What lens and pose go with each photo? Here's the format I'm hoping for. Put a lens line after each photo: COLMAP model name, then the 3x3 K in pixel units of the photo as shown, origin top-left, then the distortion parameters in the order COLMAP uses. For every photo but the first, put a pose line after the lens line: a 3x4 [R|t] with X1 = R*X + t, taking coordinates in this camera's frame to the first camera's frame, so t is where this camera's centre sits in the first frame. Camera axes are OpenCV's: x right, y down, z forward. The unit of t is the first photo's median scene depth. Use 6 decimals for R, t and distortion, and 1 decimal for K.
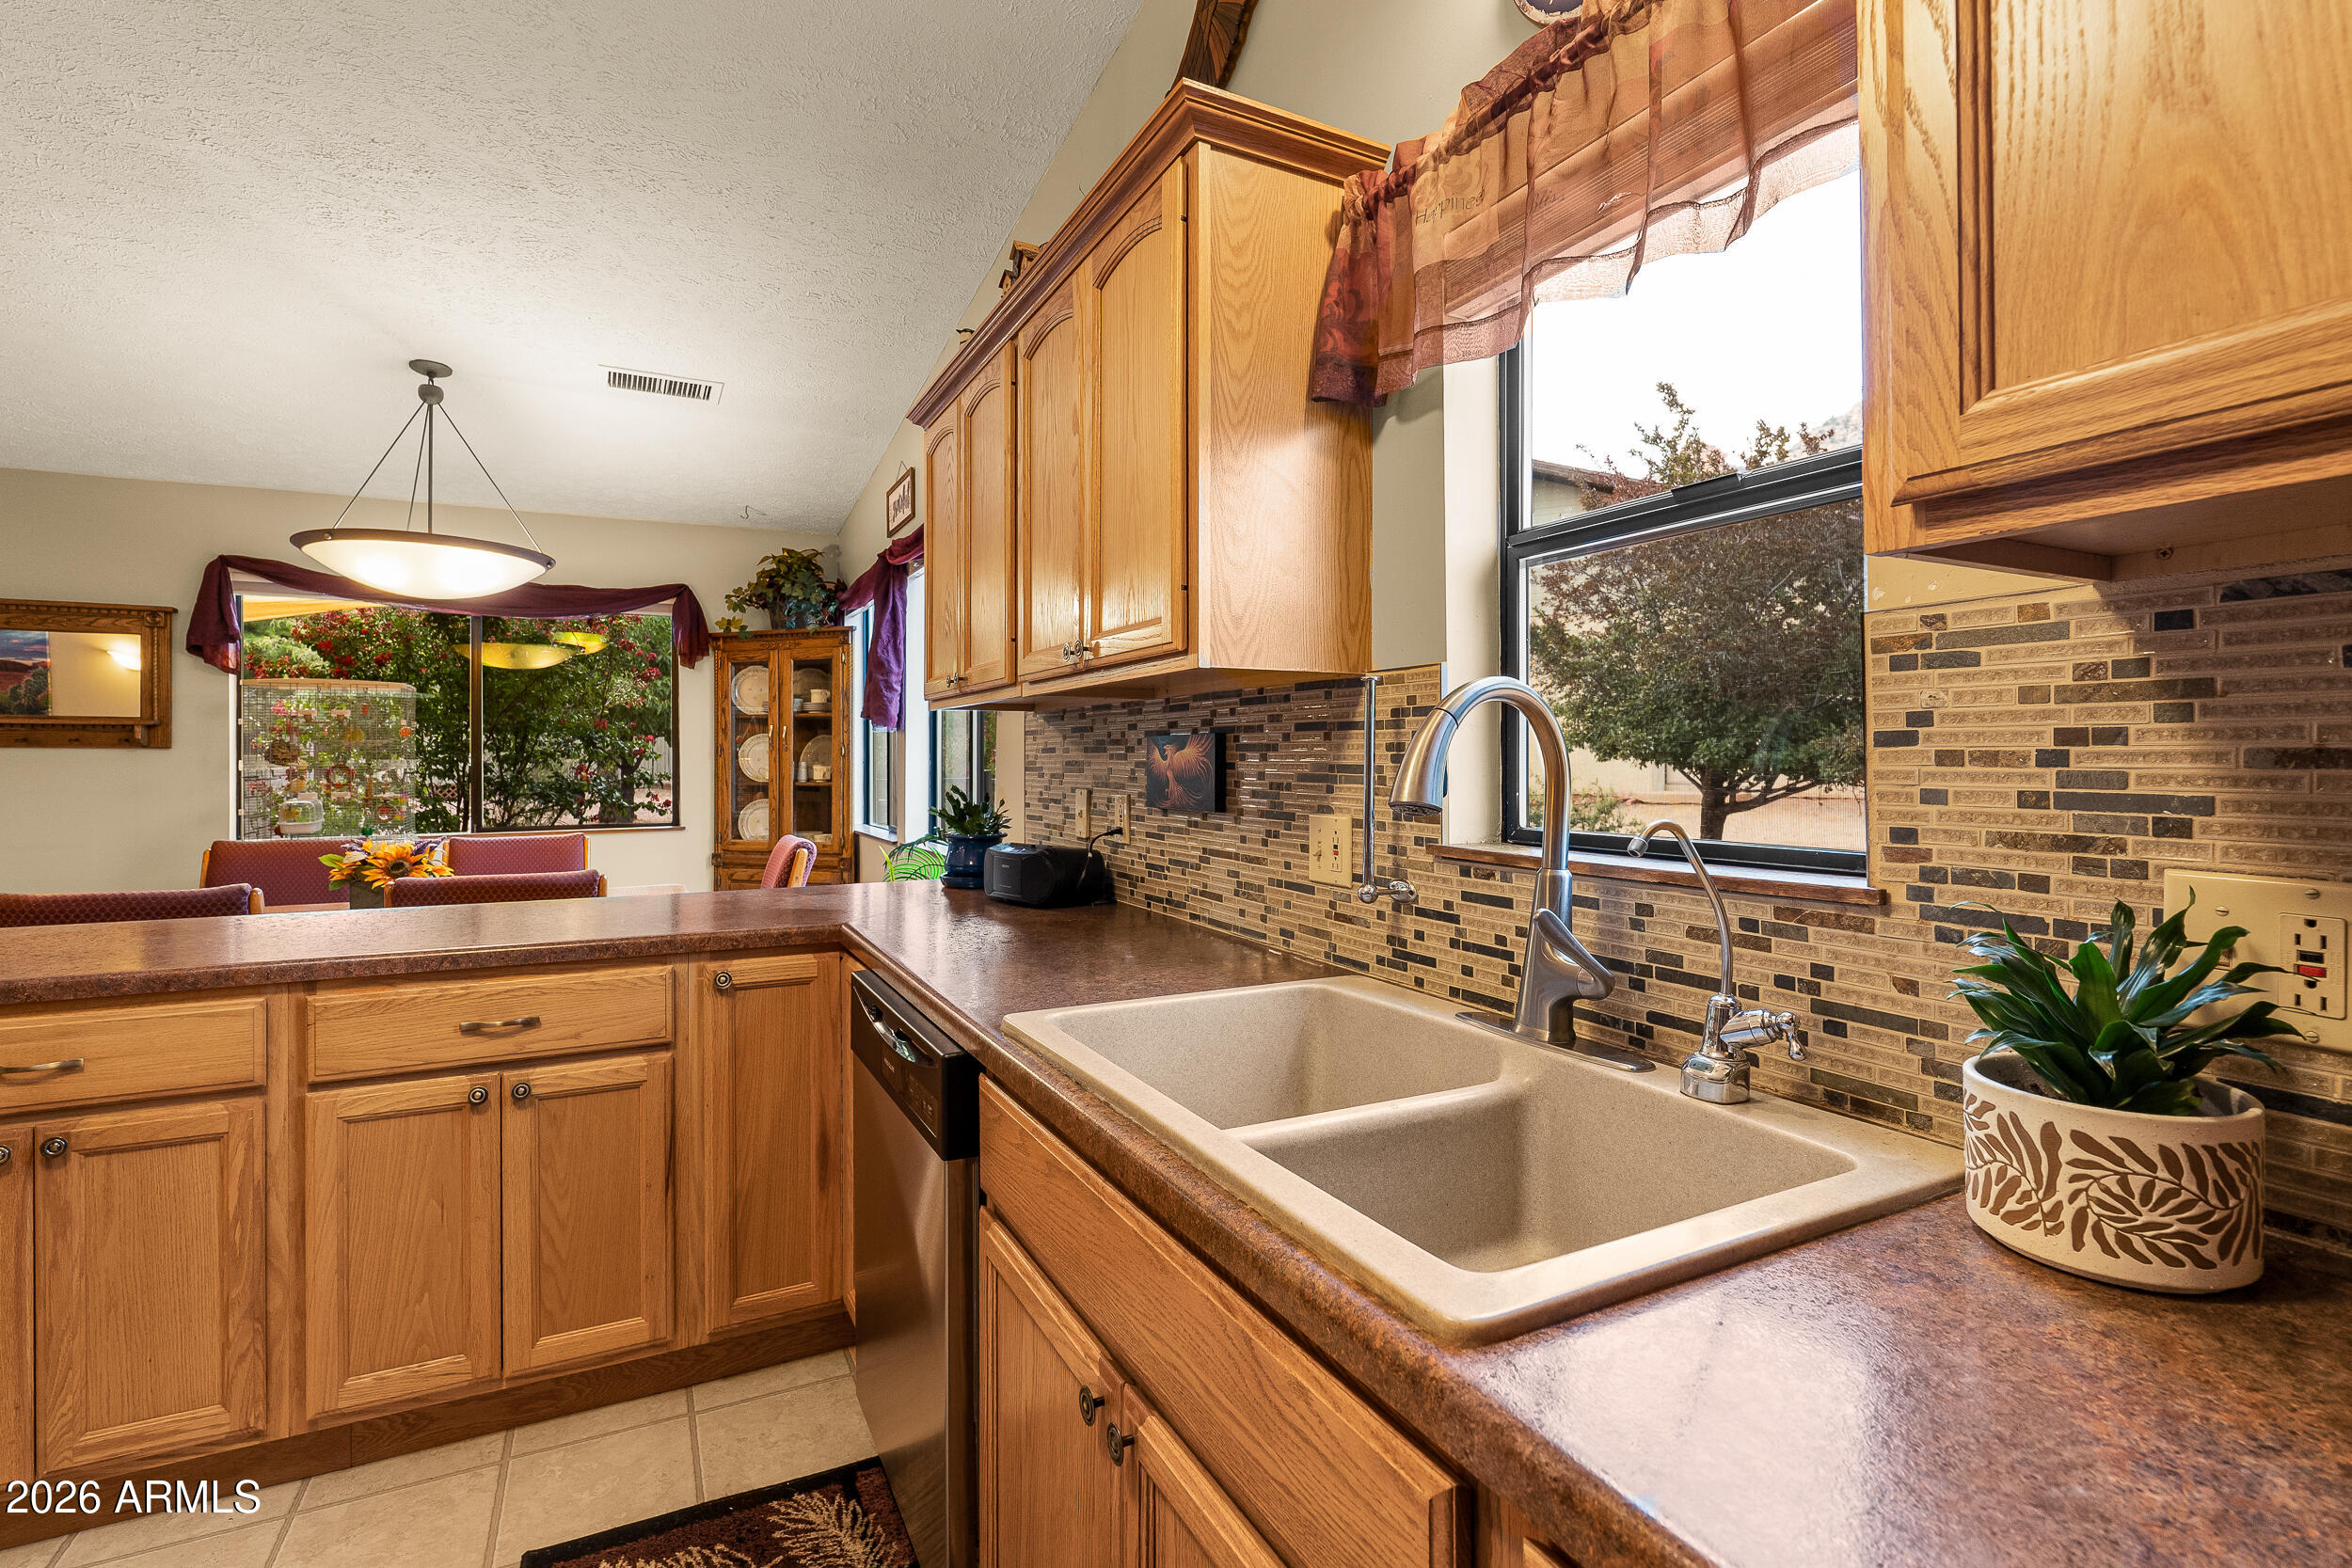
lens RADIAL K [[1054.5, 0, 1176.0], [0, 1054.5, 784.0], [0, 0, 1]] dist [-0.002803, -0.000335]
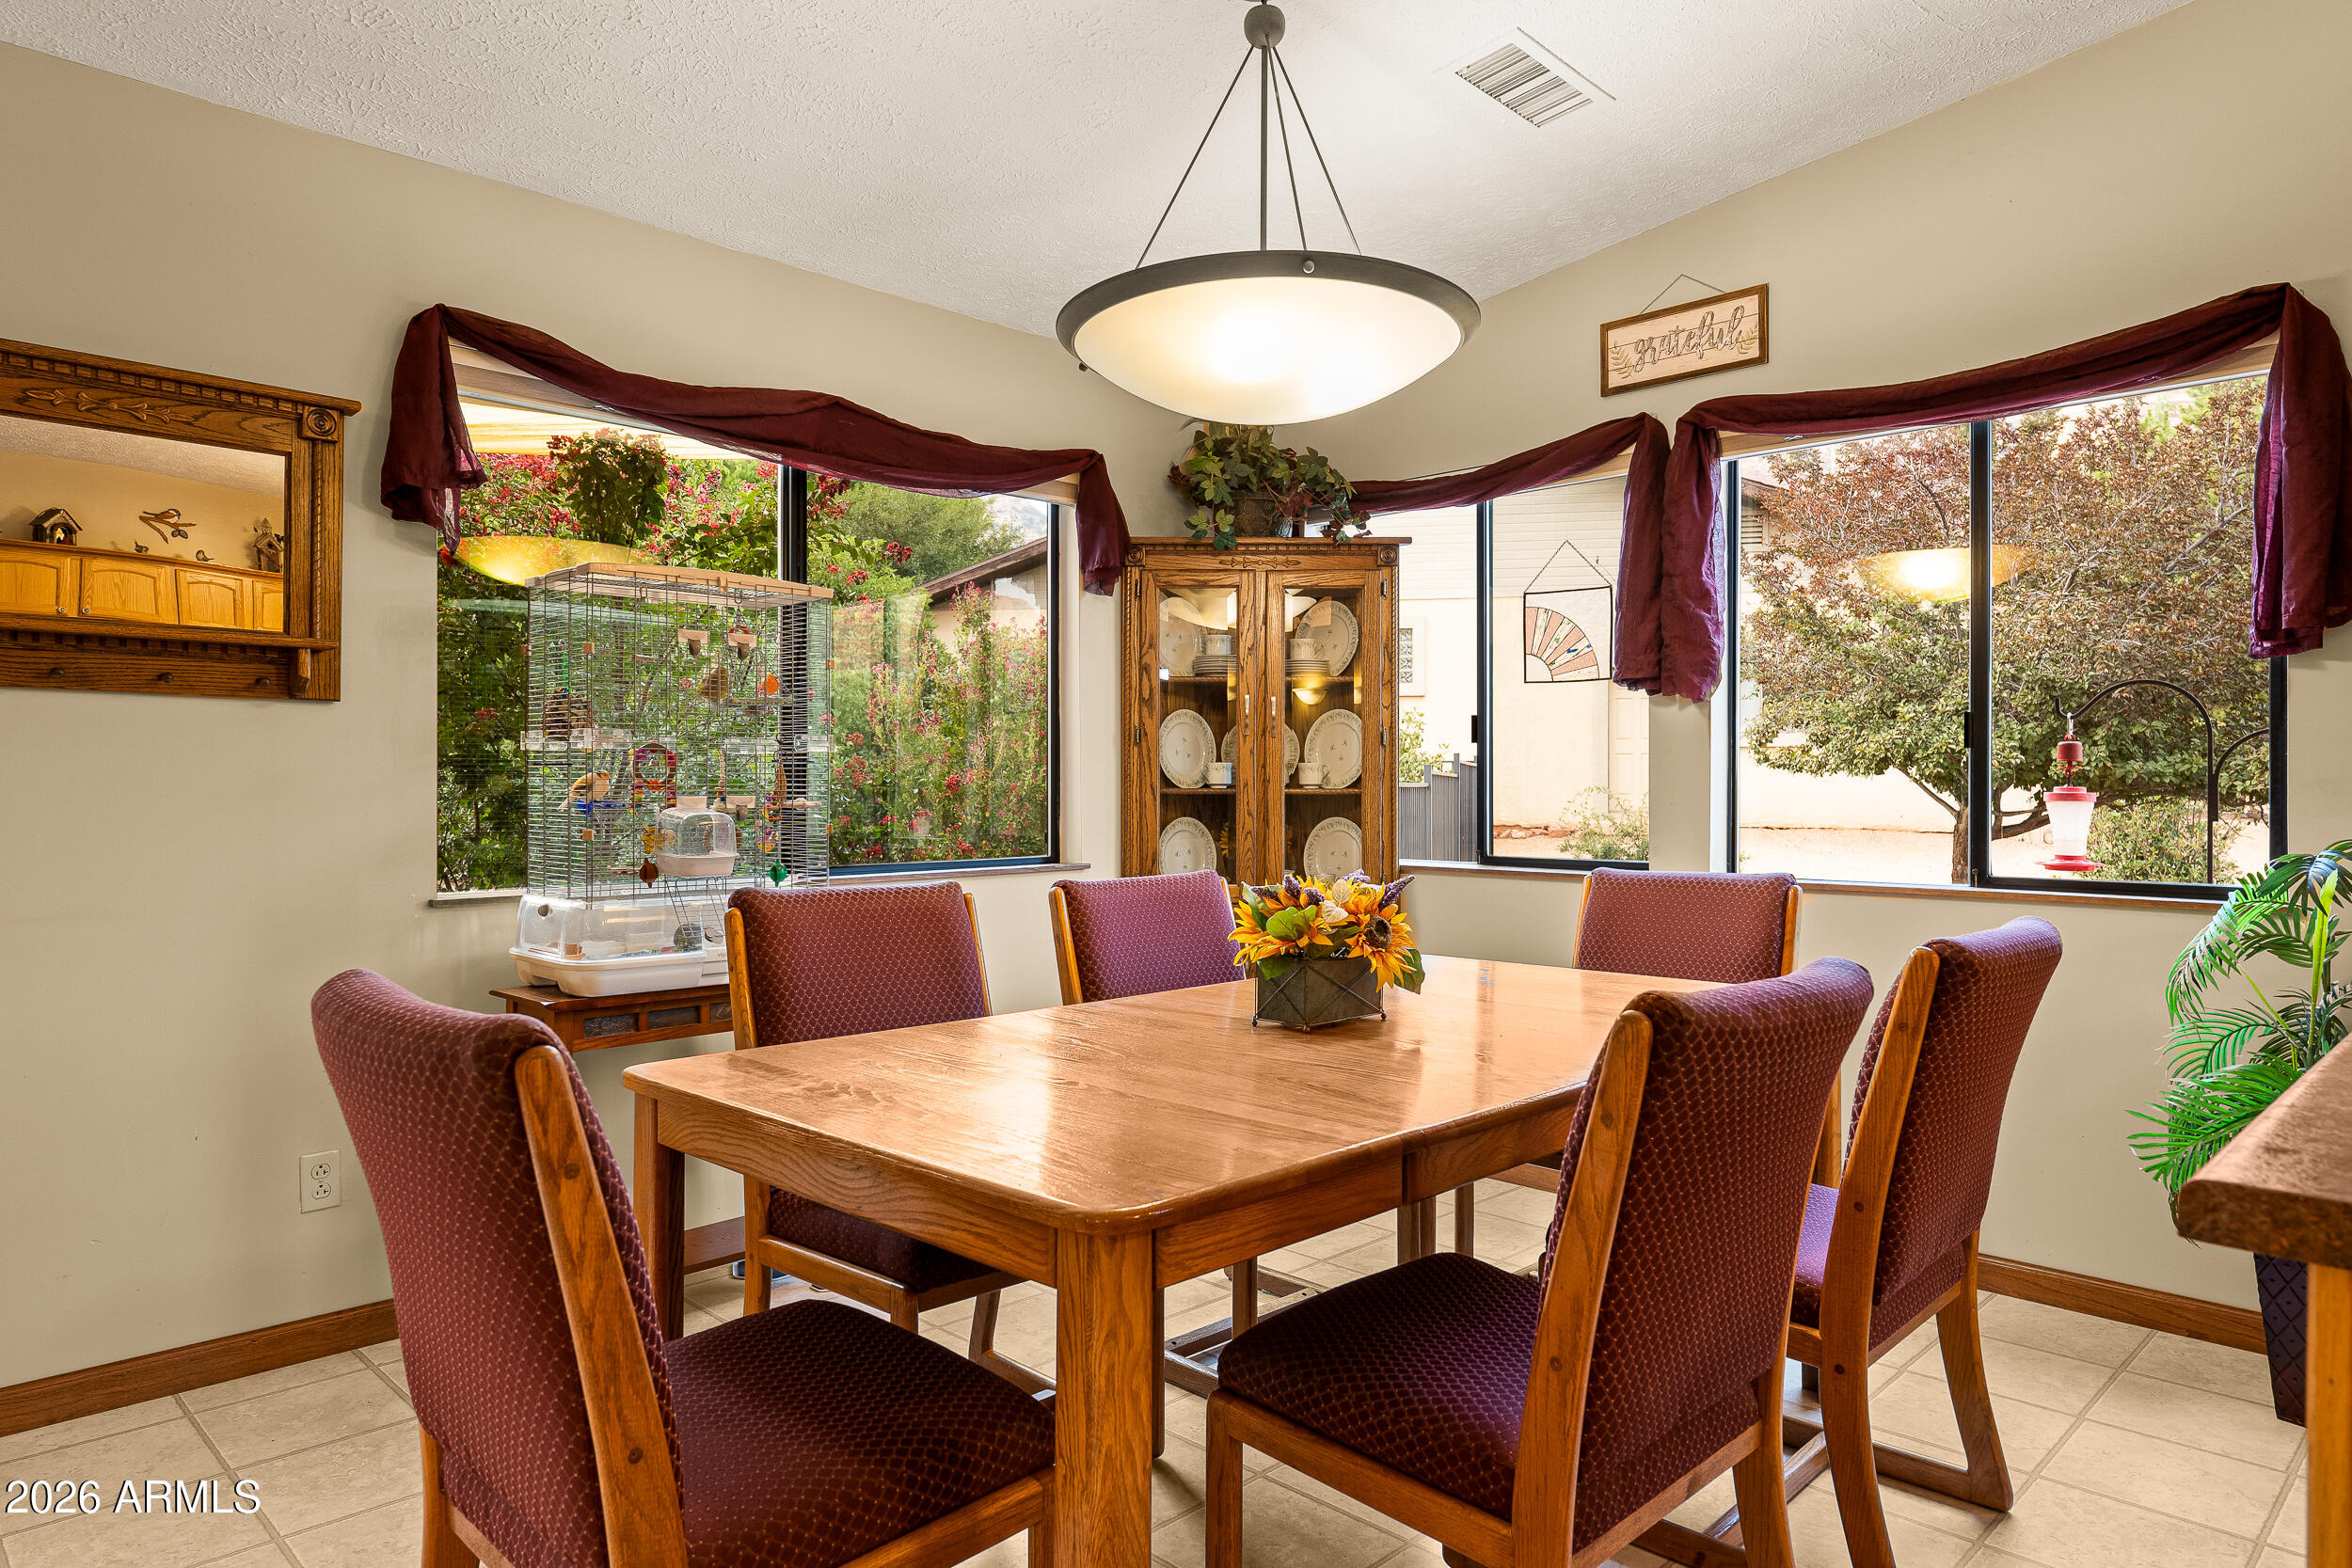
lens RADIAL K [[1422.4, 0, 1176.0], [0, 1422.4, 784.0], [0, 0, 1]] dist [0.005787, 0.000338]
pose [[0.950433, 0.006473, 0.310861, -0.794673], [0.001454, 0.999680, -0.025263, 0.018858], [-0.310925, 0.024463, 0.950119, 0.281490]]
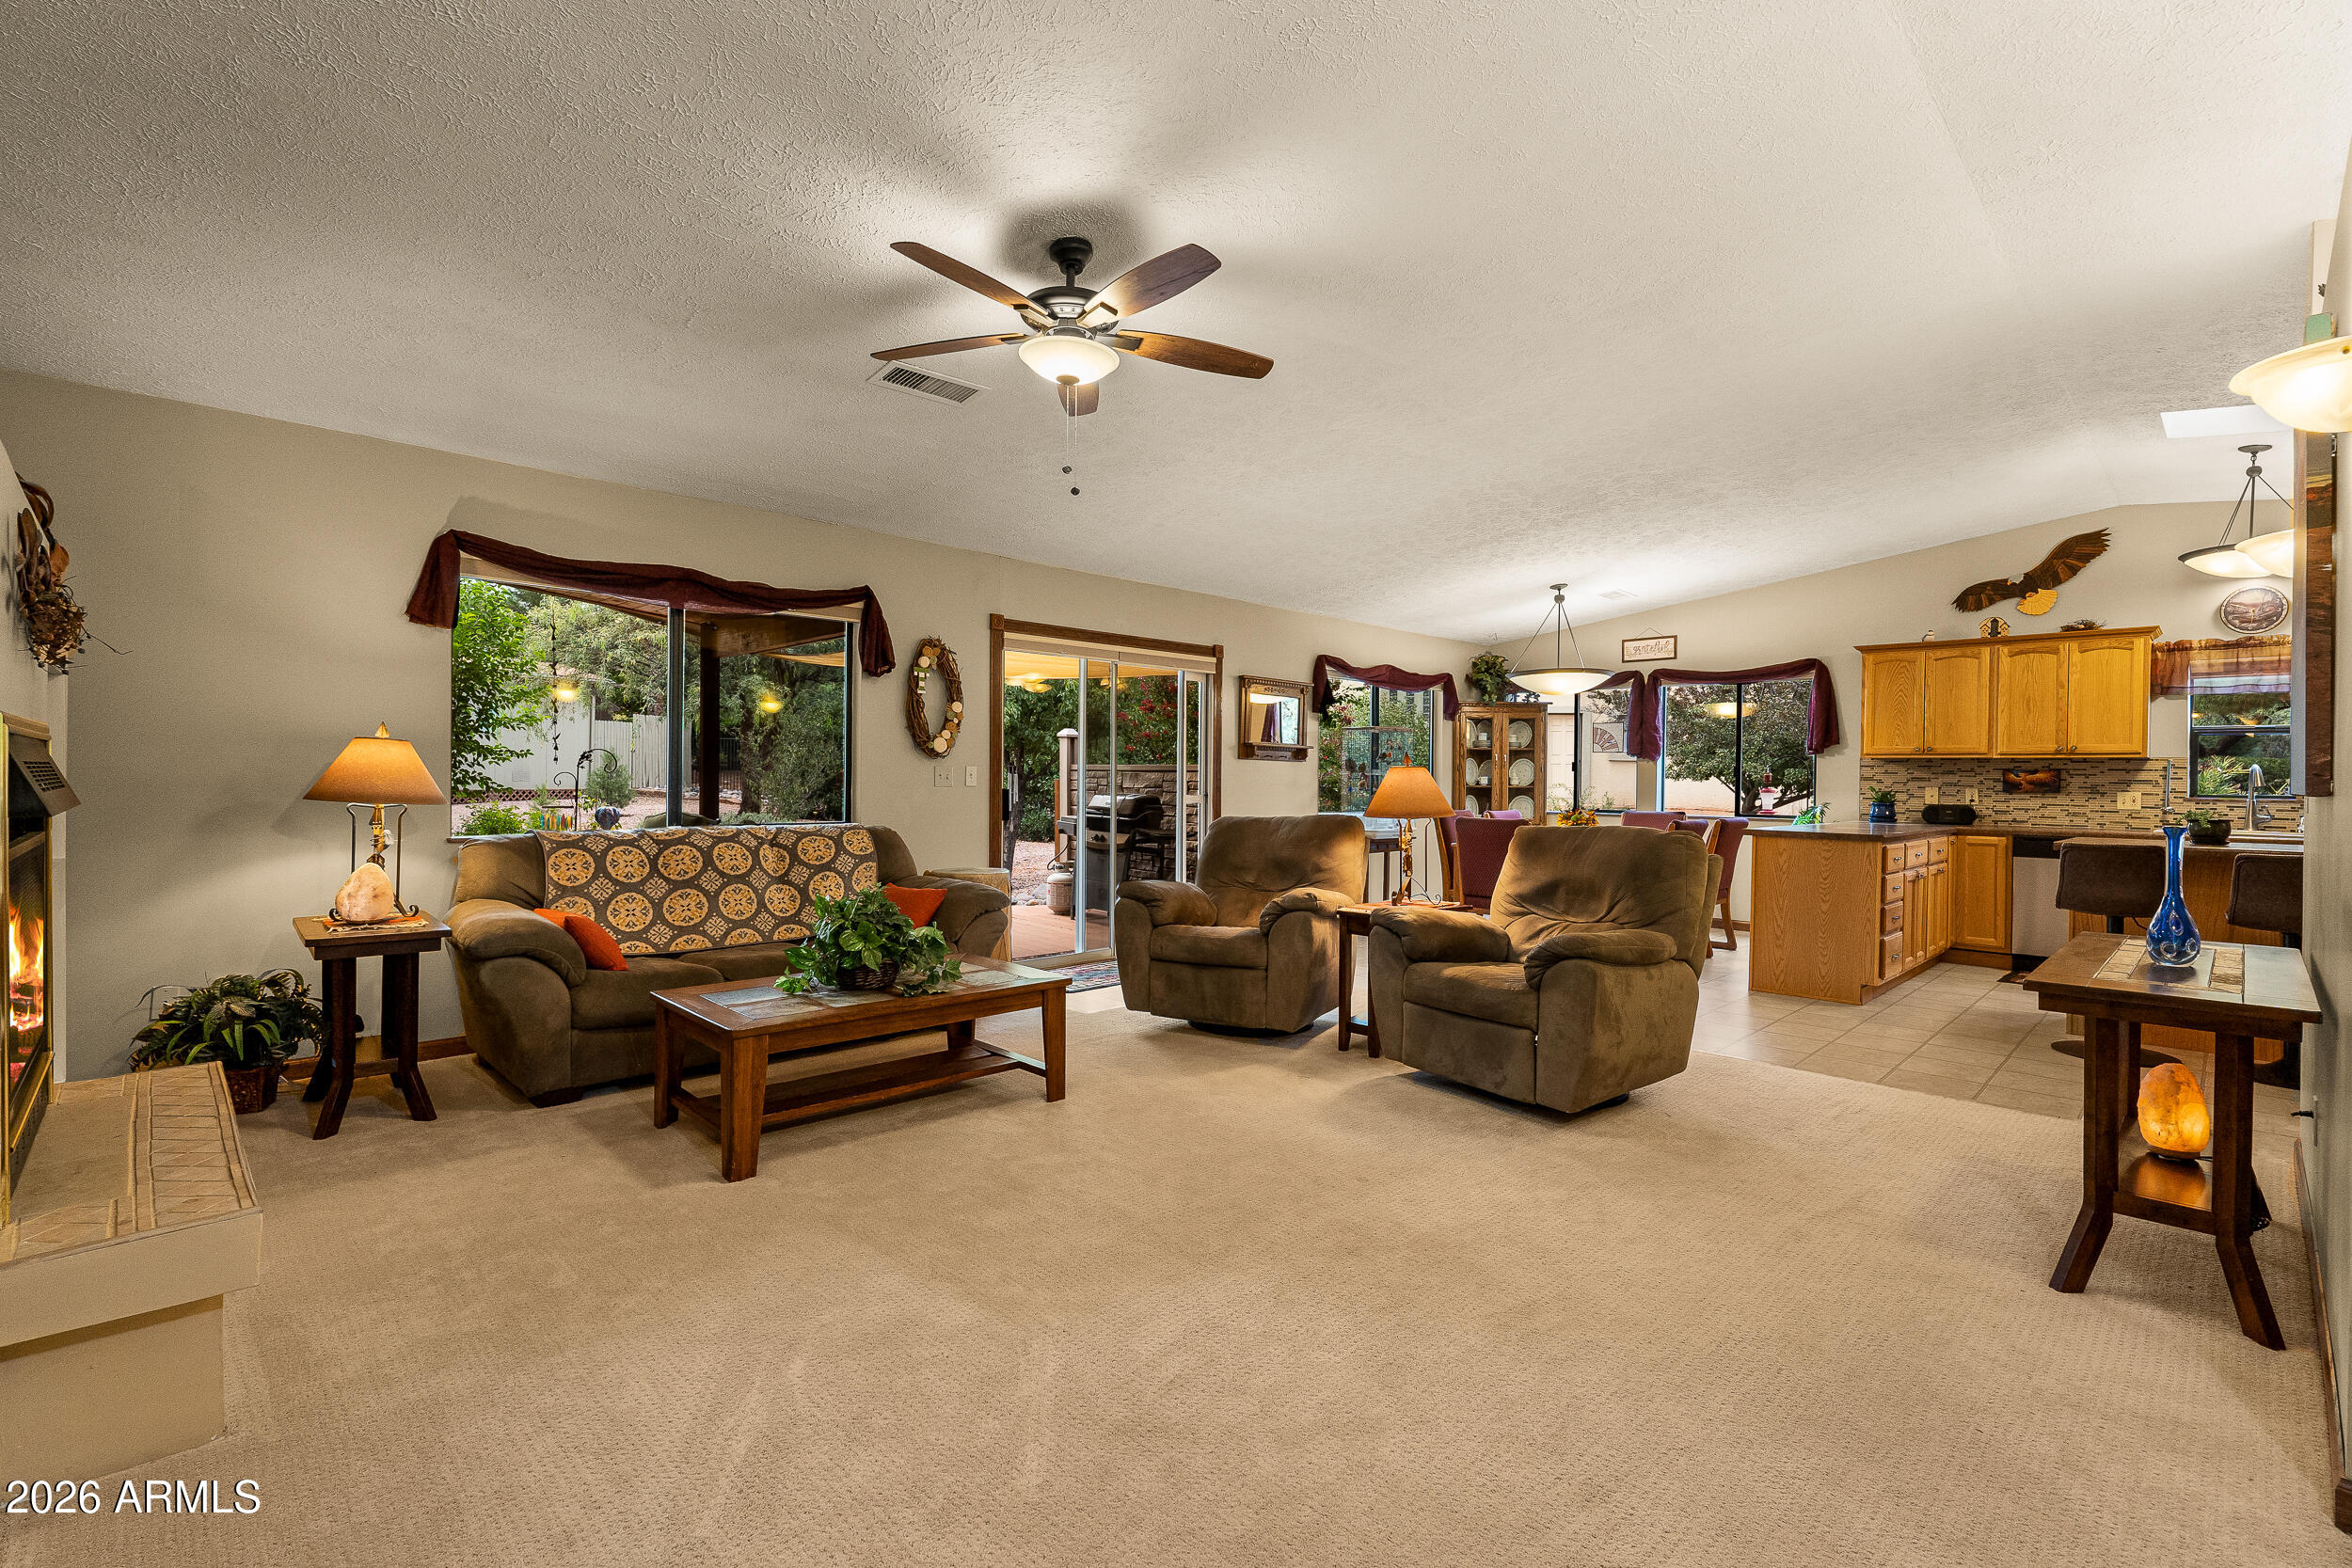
lens RADIAL K [[1054.5, 0, 1176.0], [0, 1054.5, 784.0], [0, 0, 1]] dist [-0.002803, -0.000335]
pose [[0.951865, 0.012711, 0.306254, -1.707457], [-0.007600, 0.999811, -0.017875, 0.036694], [-0.306423, 0.014687, 0.951782, -0.636262]]
